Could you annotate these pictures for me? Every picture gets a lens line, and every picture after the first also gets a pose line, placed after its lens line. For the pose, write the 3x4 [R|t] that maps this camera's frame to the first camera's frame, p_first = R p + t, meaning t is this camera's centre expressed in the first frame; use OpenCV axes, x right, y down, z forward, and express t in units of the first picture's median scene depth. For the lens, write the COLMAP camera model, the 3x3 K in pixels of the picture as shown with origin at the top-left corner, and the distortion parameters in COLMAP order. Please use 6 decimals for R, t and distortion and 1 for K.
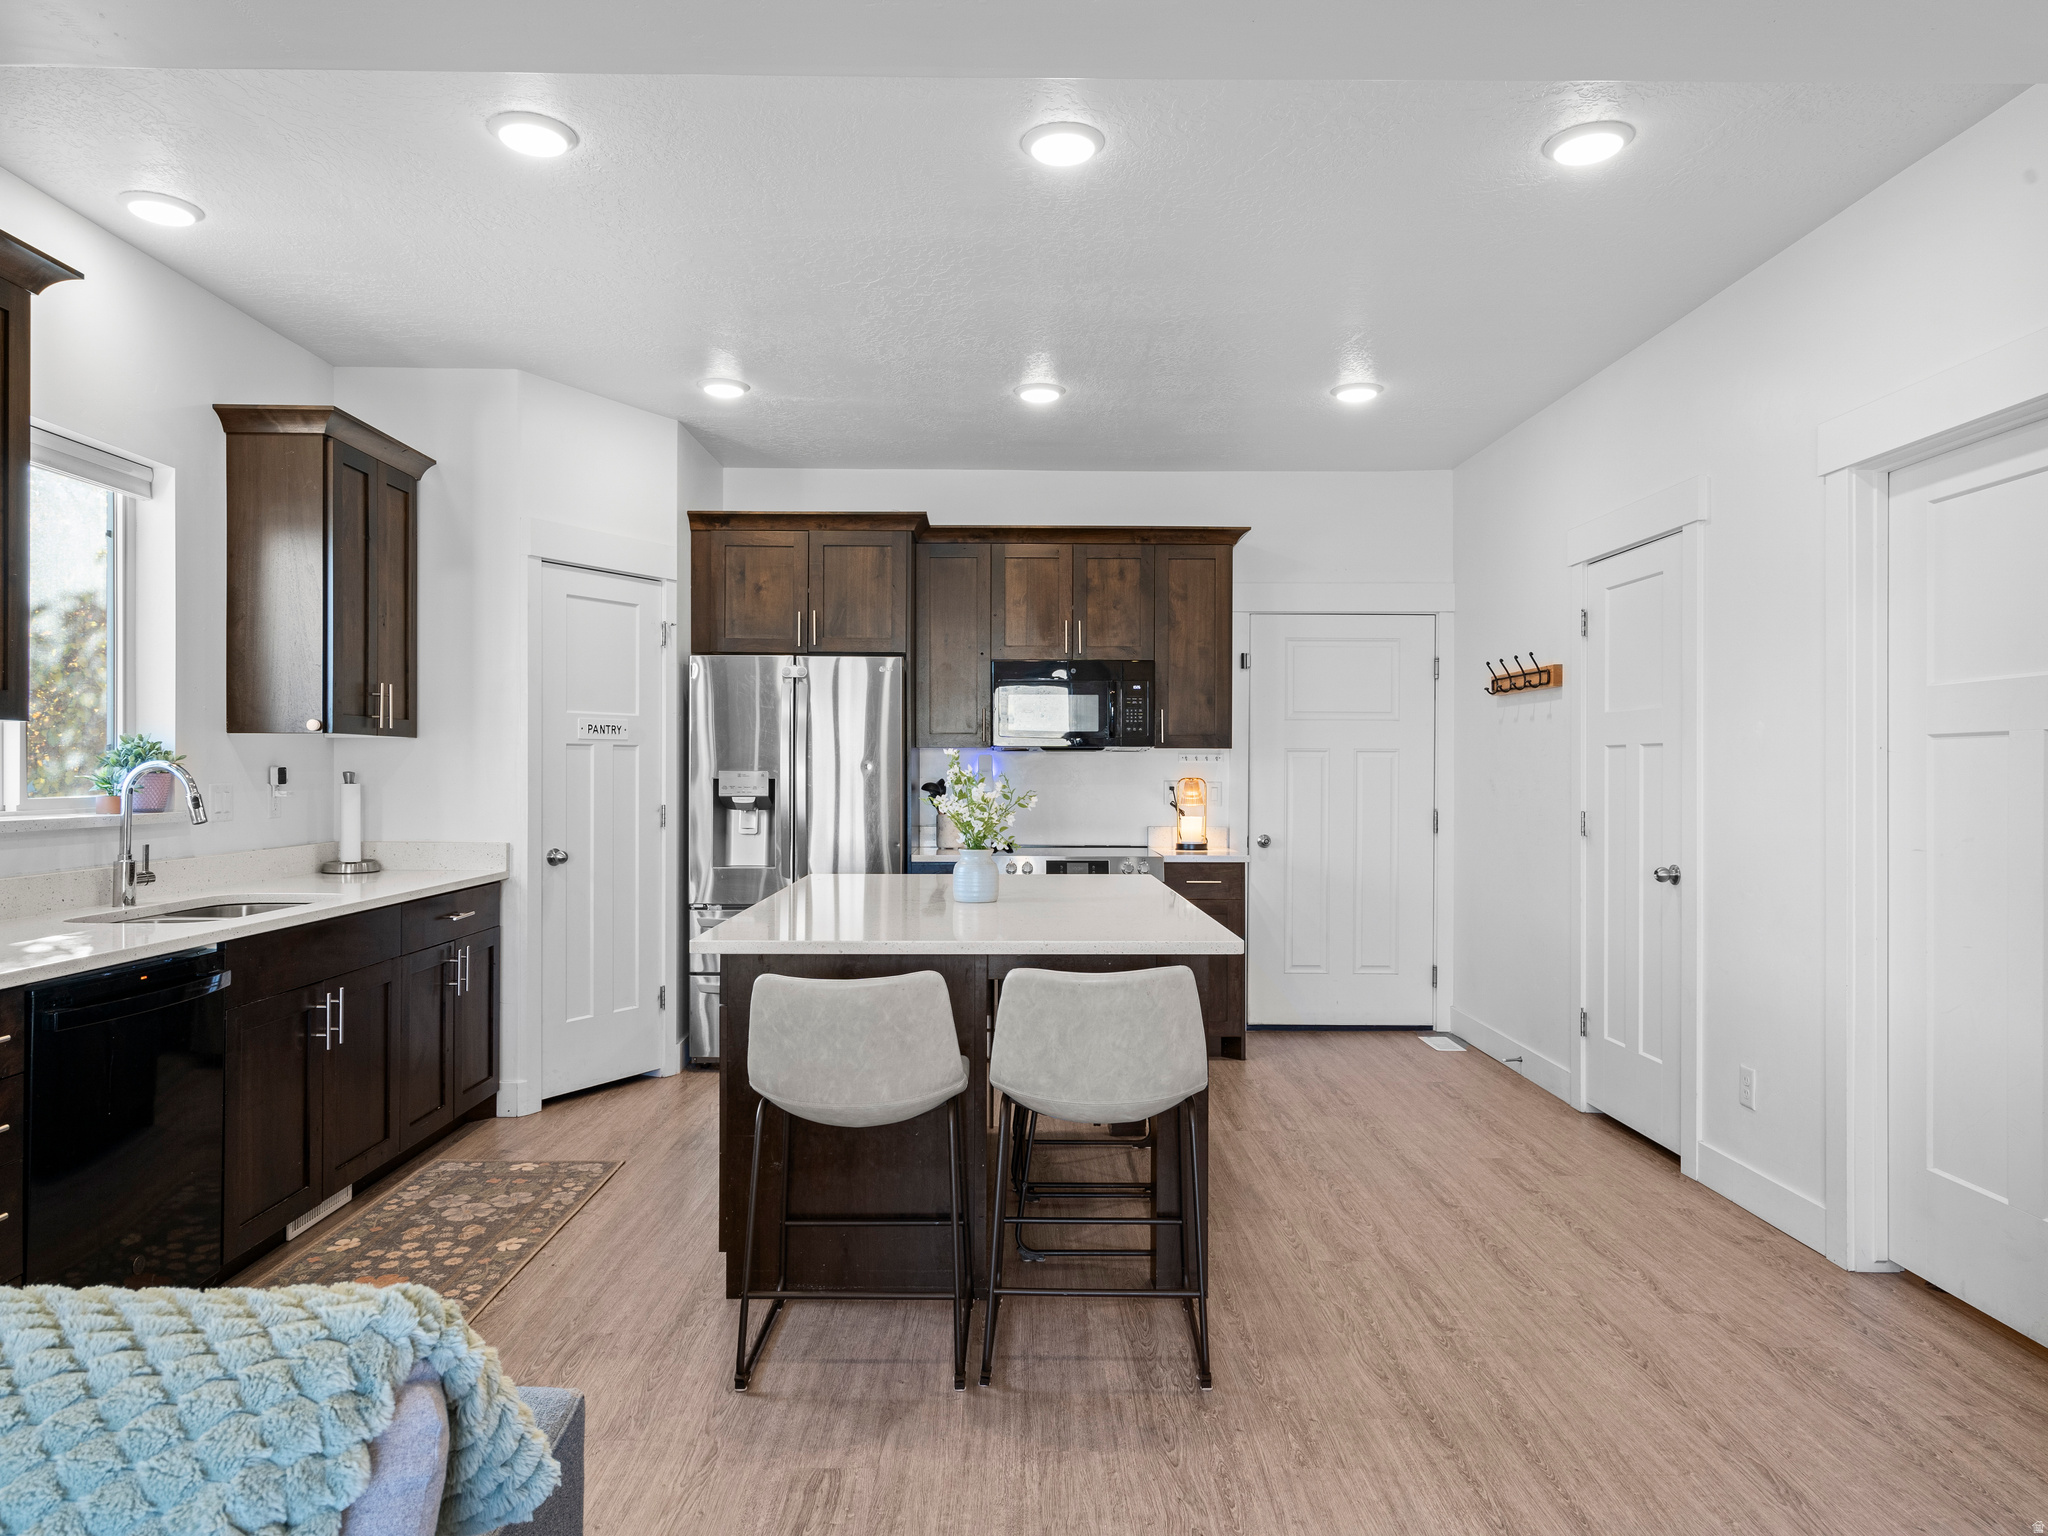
lens RADIAL K [[1302.4, 0, 1017.3], [0, 1302.4, 768.5], [0, 0, 1]] dist [0.002788, 0.005413]
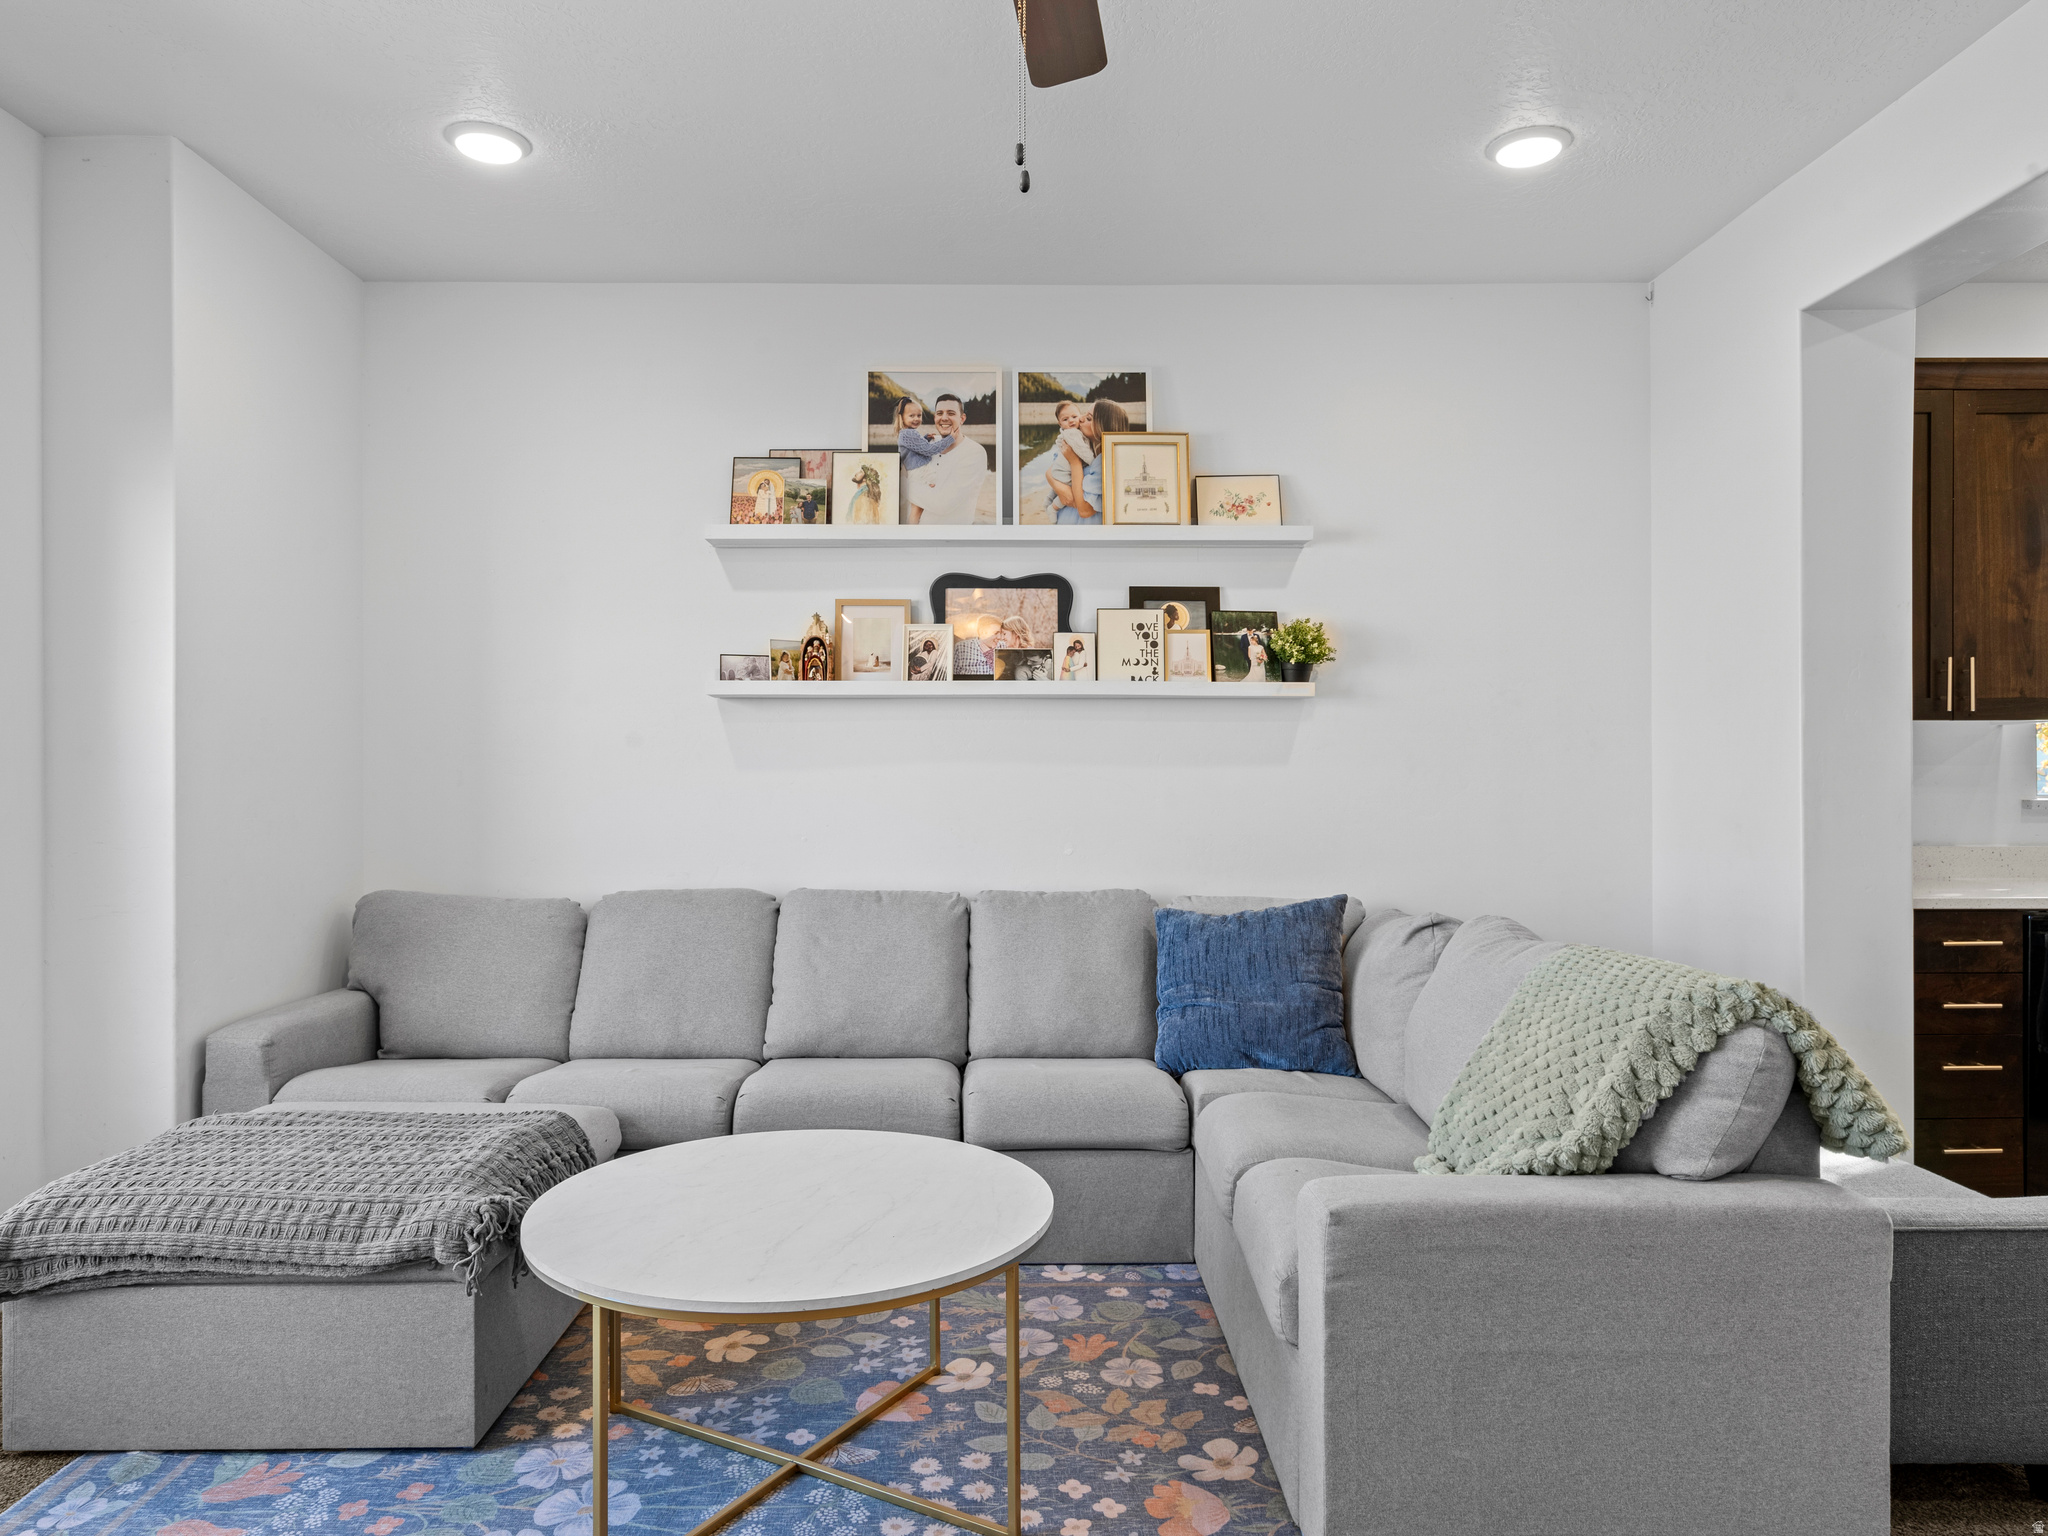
lens RADIAL K [[1302.4, 0, 1018.5], [0, 1302.4, 775.2], [0, 0, 1]] dist [0.002788, 0.005413]
pose [[0.002933, -0.008463, -0.999960, 0.332695], [0.003044, 0.999960, -0.008454, 0.016241], [0.999991, -0.003019, 0.002958, -0.037170]]
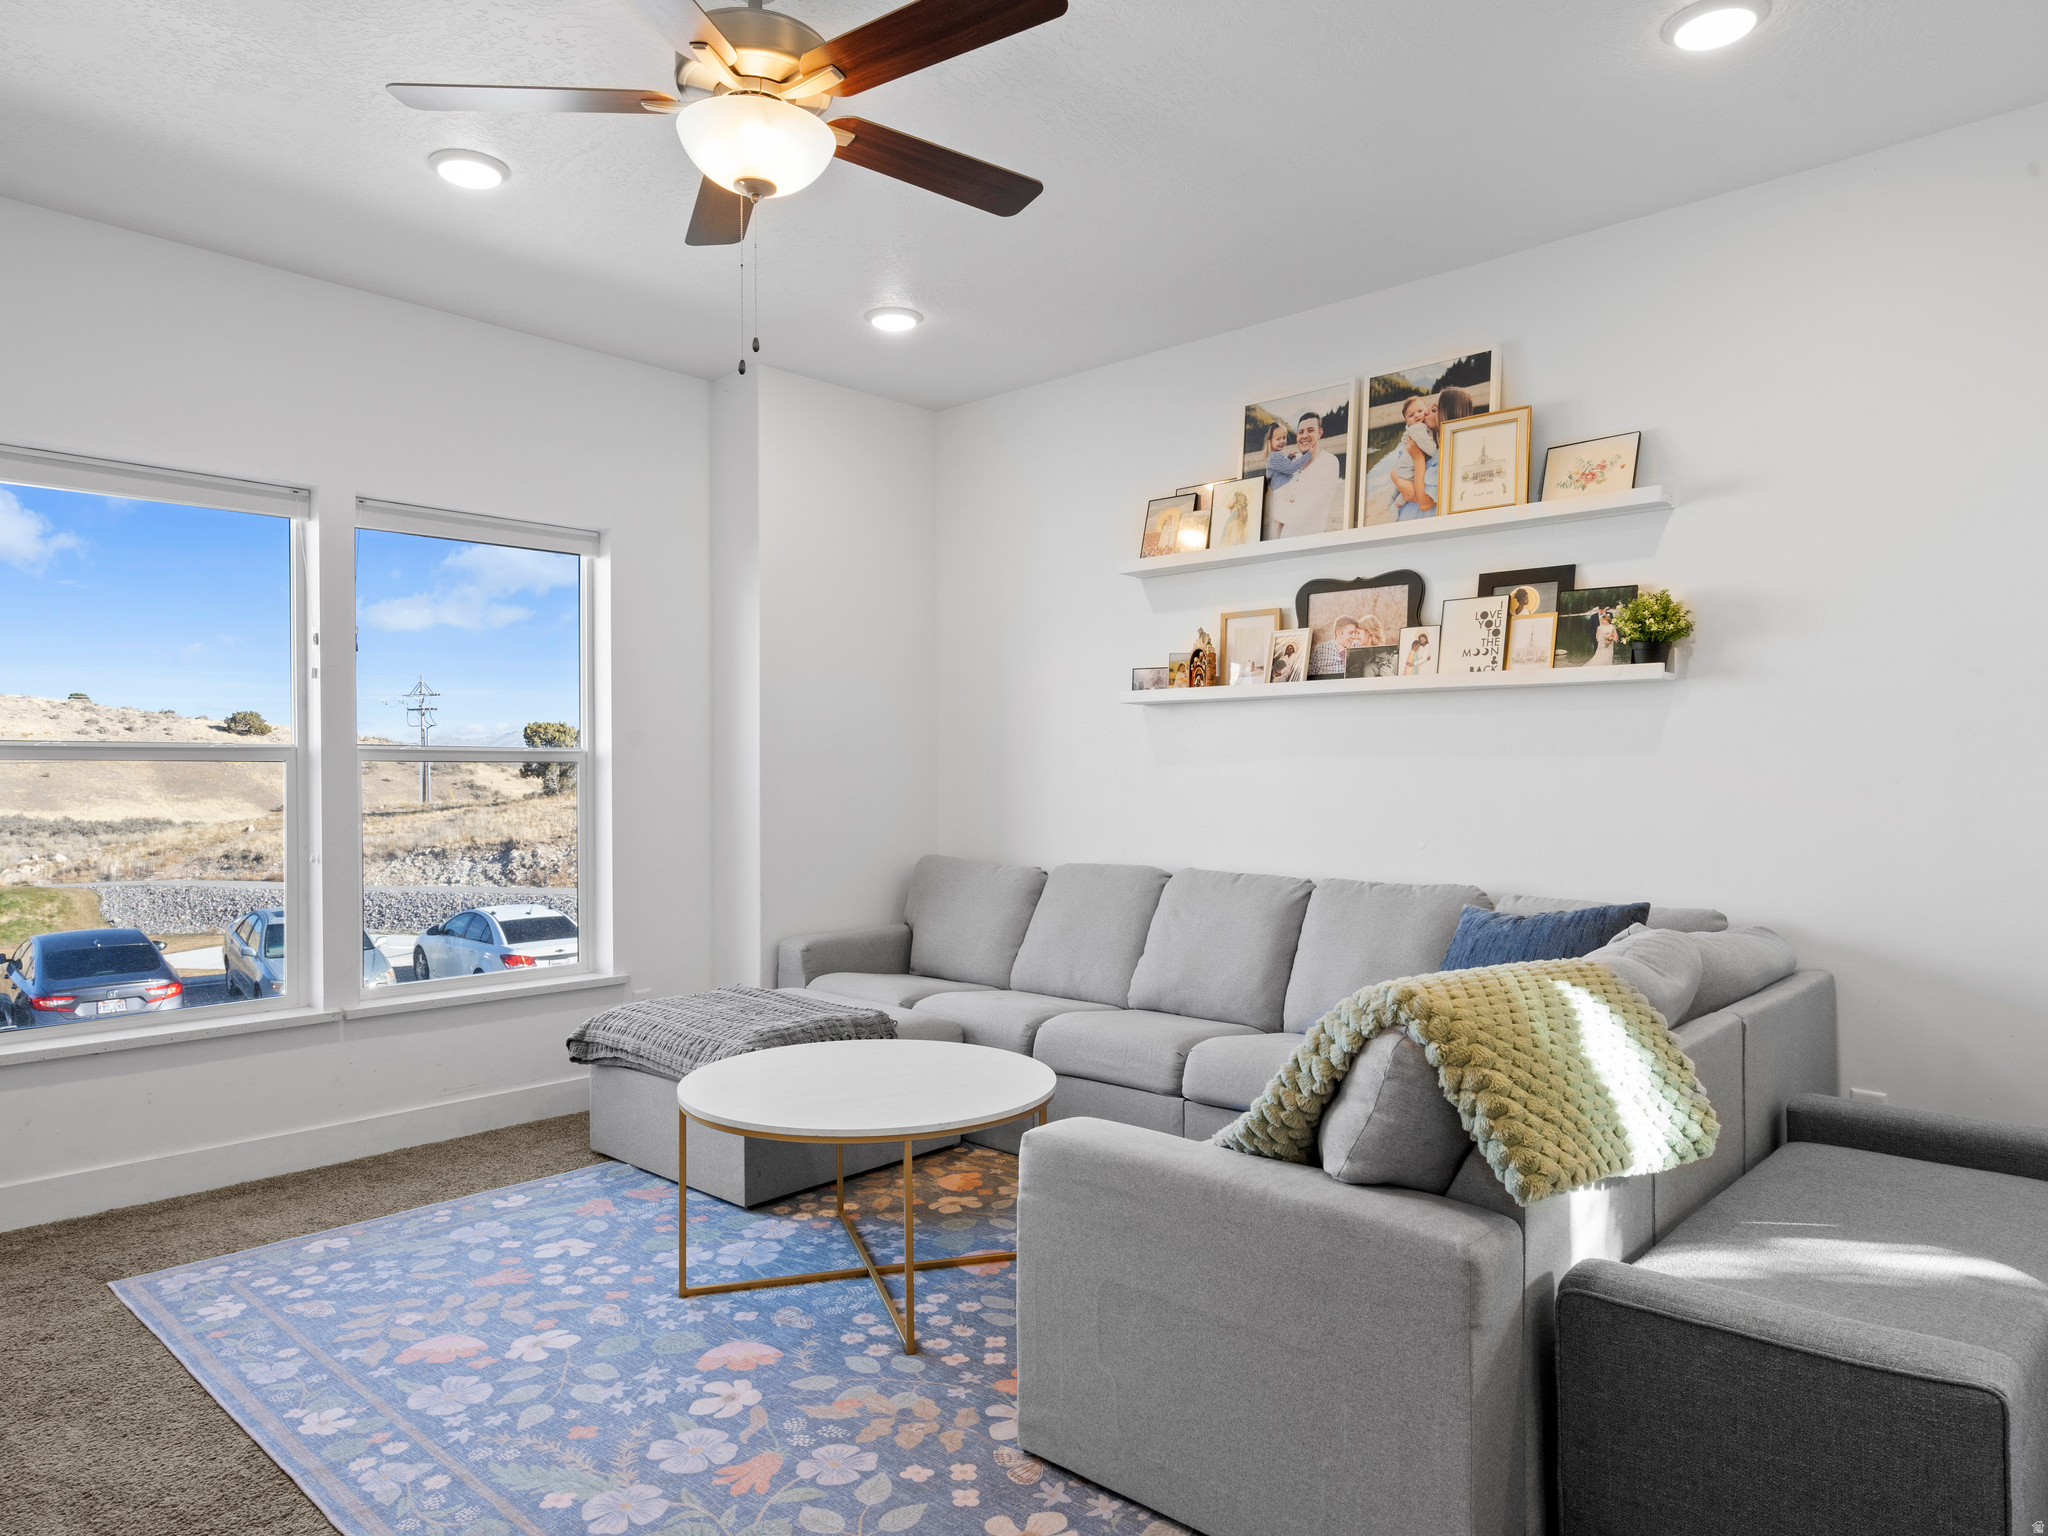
lens RADIAL K [[1302.4, 0, 1024.3], [0, 1302.4, 767.0], [0, 0, 1]] dist [0.002788, 0.005413]
pose [[-0.682350, -0.006976, -0.730993, 0.282396], [0.000898, 0.999946, -0.010381, 0.016743], [0.731026, -0.007740, -0.682306, 0.397128]]
